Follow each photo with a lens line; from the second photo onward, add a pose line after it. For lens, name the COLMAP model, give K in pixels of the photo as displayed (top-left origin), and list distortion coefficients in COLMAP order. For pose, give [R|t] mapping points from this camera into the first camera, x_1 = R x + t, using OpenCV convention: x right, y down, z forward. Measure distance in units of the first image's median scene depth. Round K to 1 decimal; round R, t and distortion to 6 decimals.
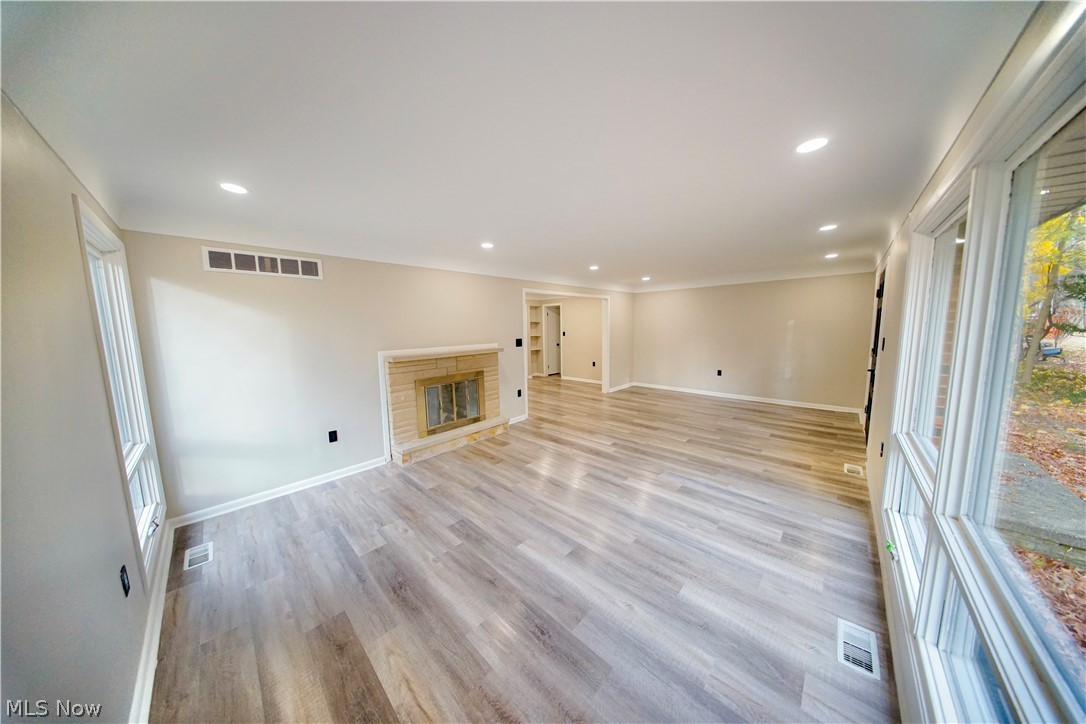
lens RADIAL K [[316.1, 0, 541.6], [0, 316.1, 359.7], [0, 0, 1]] dist [-0.000251, -0.000117]
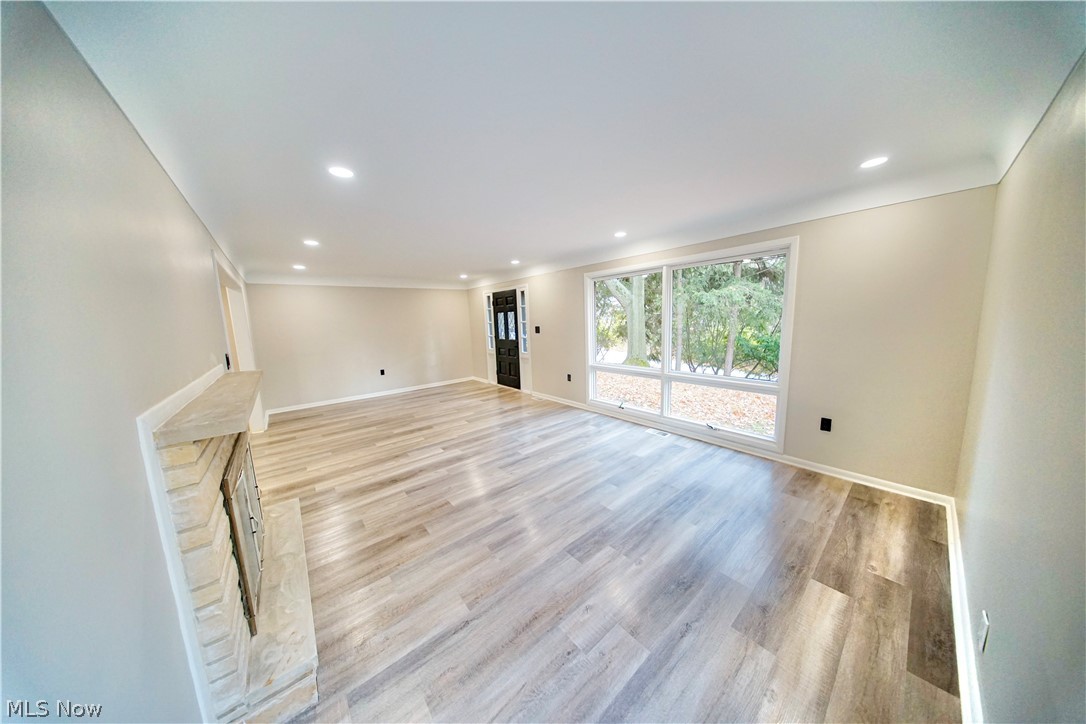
lens RADIAL K [[316.1, 0, 541.1], [0, 316.1, 362.4], [0, 0, 1]] dist [-0.000251, -0.000117]
pose [[0.123291, -0.128103, 0.984068, -0.762978], [0.145791, 0.983212, 0.109726, -0.055457], [-0.981603, 0.129940, 0.139897, 0.678580]]
